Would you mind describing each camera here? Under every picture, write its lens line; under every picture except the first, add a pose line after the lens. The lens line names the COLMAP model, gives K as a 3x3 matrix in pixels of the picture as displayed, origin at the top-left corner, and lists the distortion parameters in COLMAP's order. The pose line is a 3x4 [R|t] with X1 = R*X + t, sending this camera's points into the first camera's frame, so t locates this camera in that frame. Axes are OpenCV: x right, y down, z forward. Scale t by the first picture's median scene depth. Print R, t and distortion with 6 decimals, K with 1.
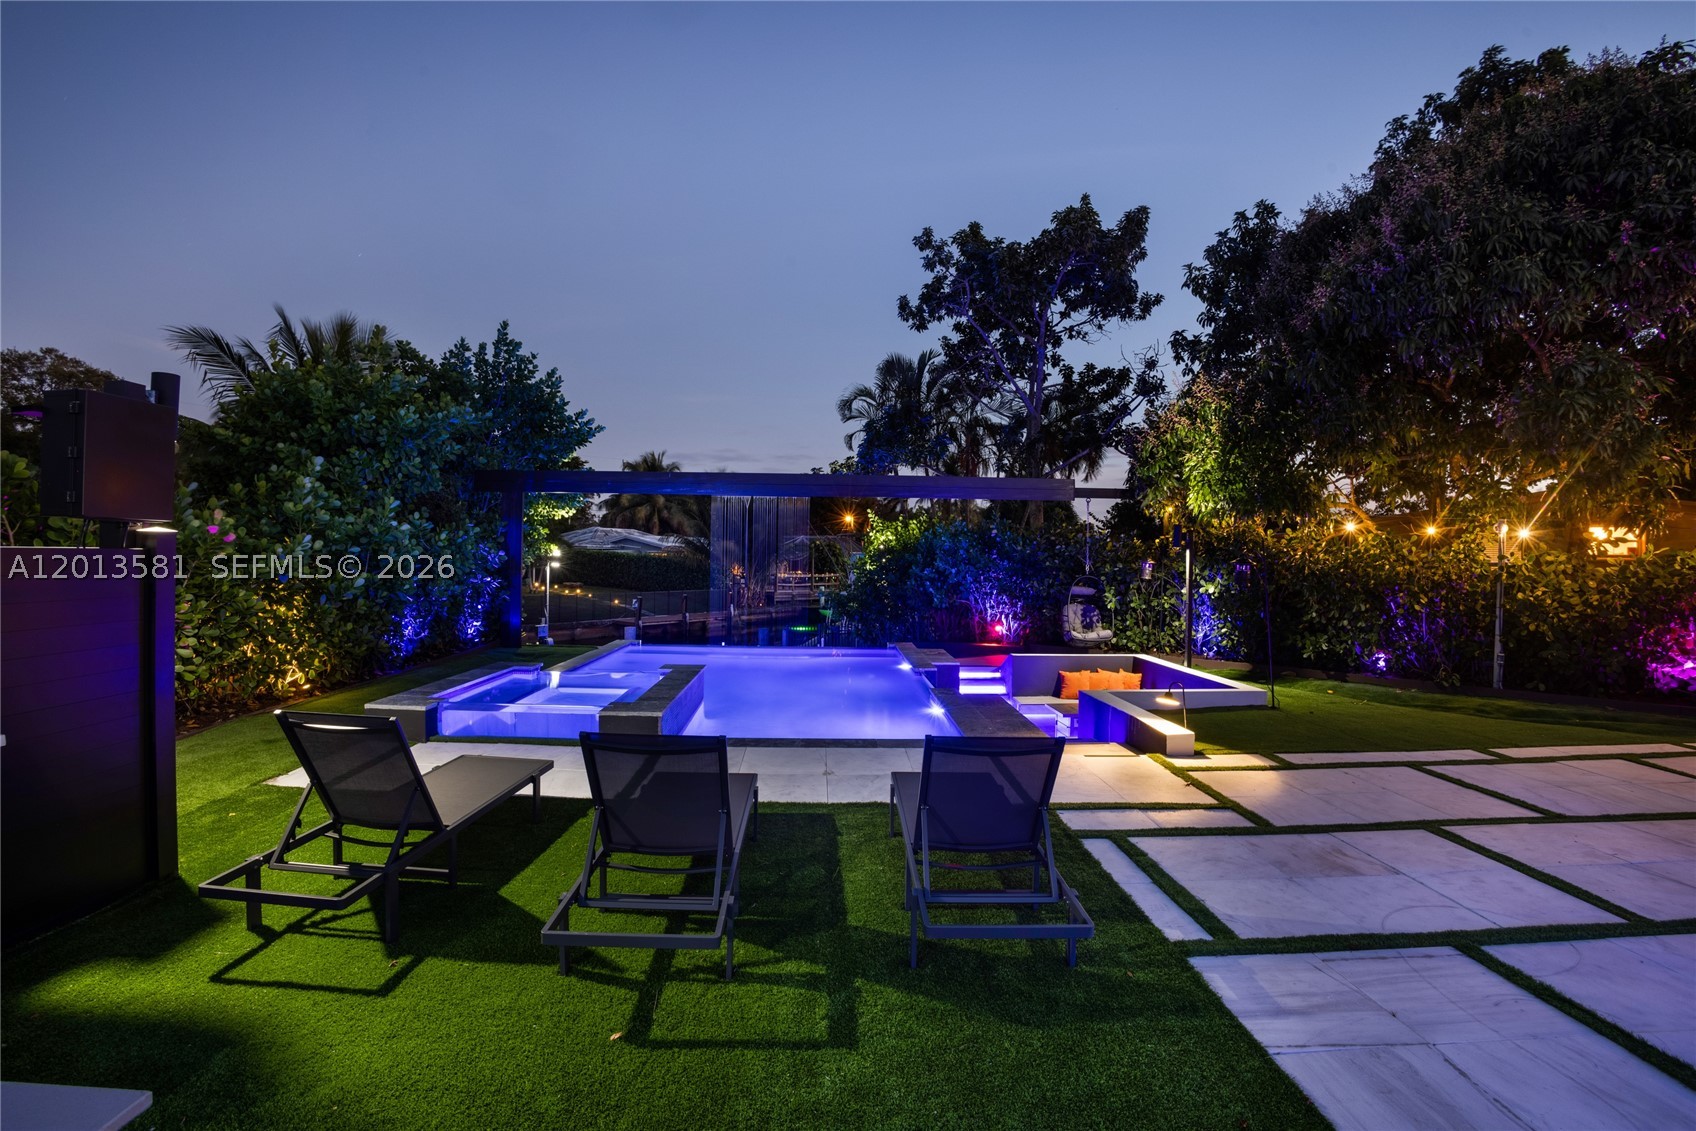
lens RADIAL K [[782.3, 0, 848.0], [0, 782.3, 565.5], [0, 0, 1]] dist [-0.000825, -0.000011]
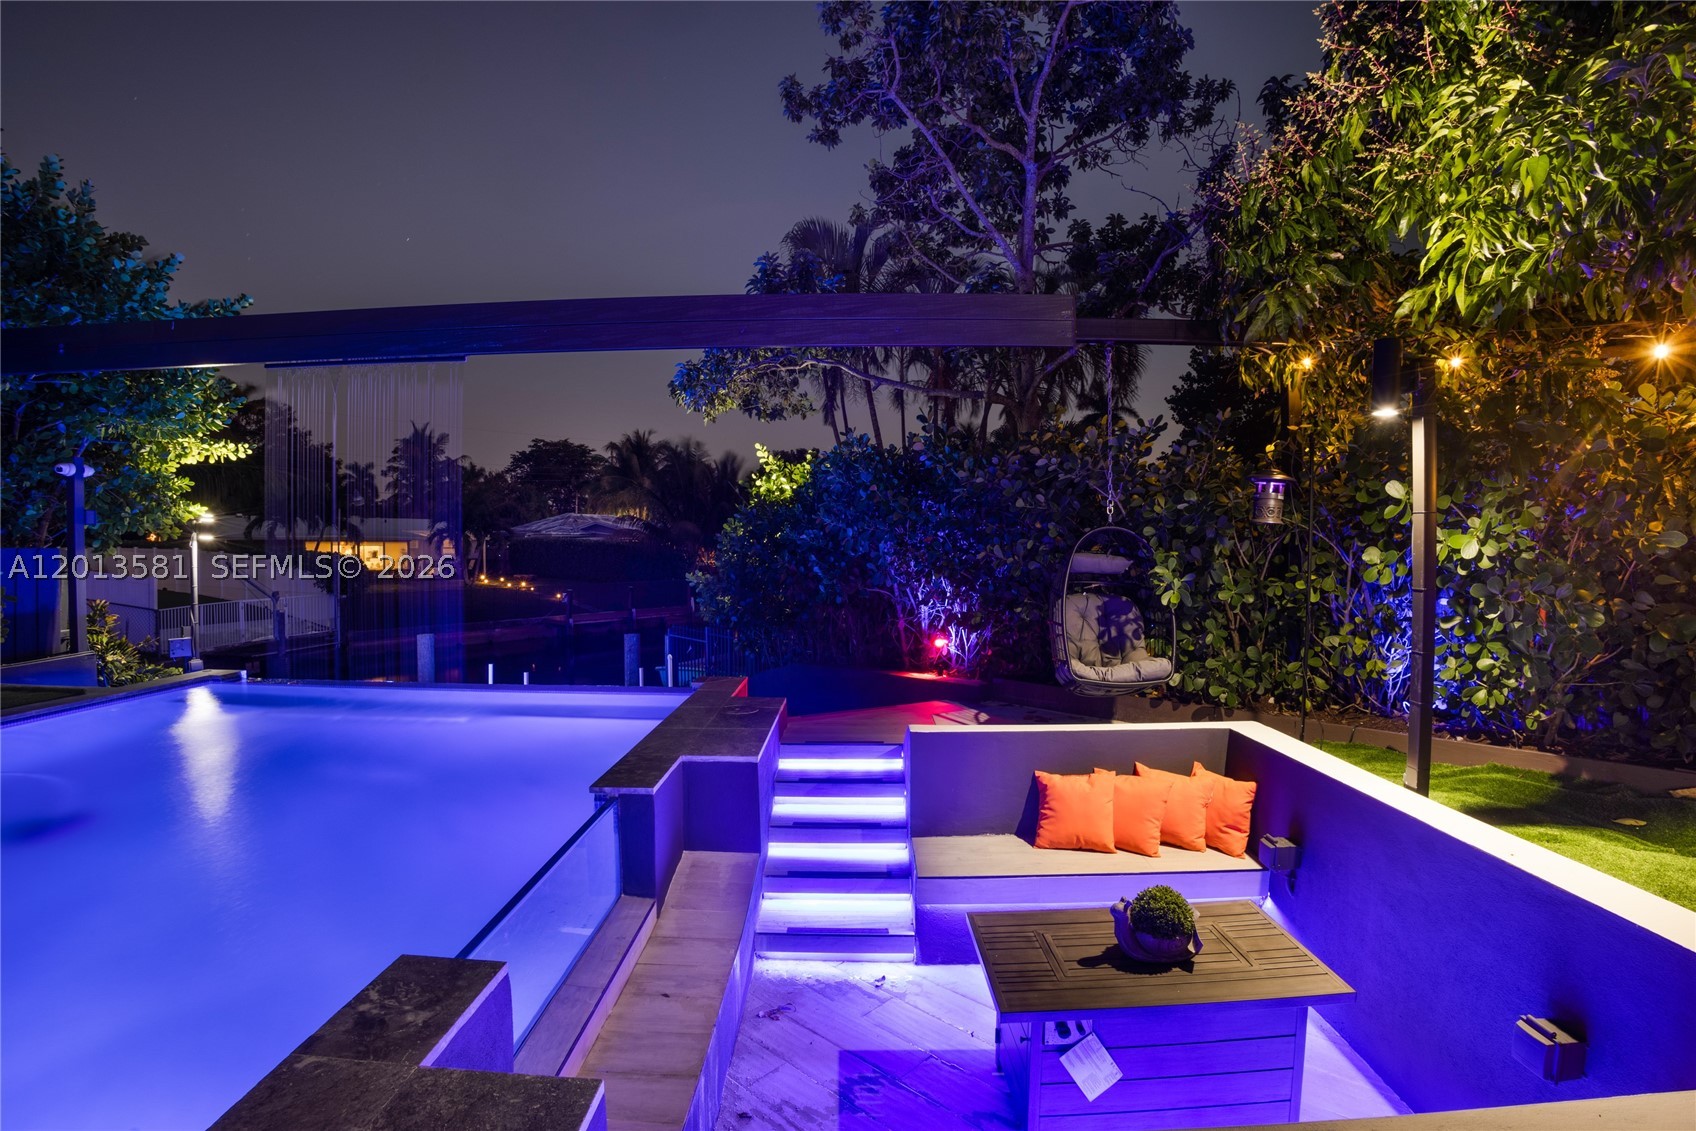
lens RADIAL K [[751.5, 0, 848.0], [0, 751.5, 565.5], [0, 0, 1]] dist [-0.059570, 0.000203]
pose [[0.998150, -0.013508, -0.059273, 0.187393], [0.014105, 0.999854, 0.009662, 0.027553], [0.059134, -0.010481, 0.998195, 0.587340]]
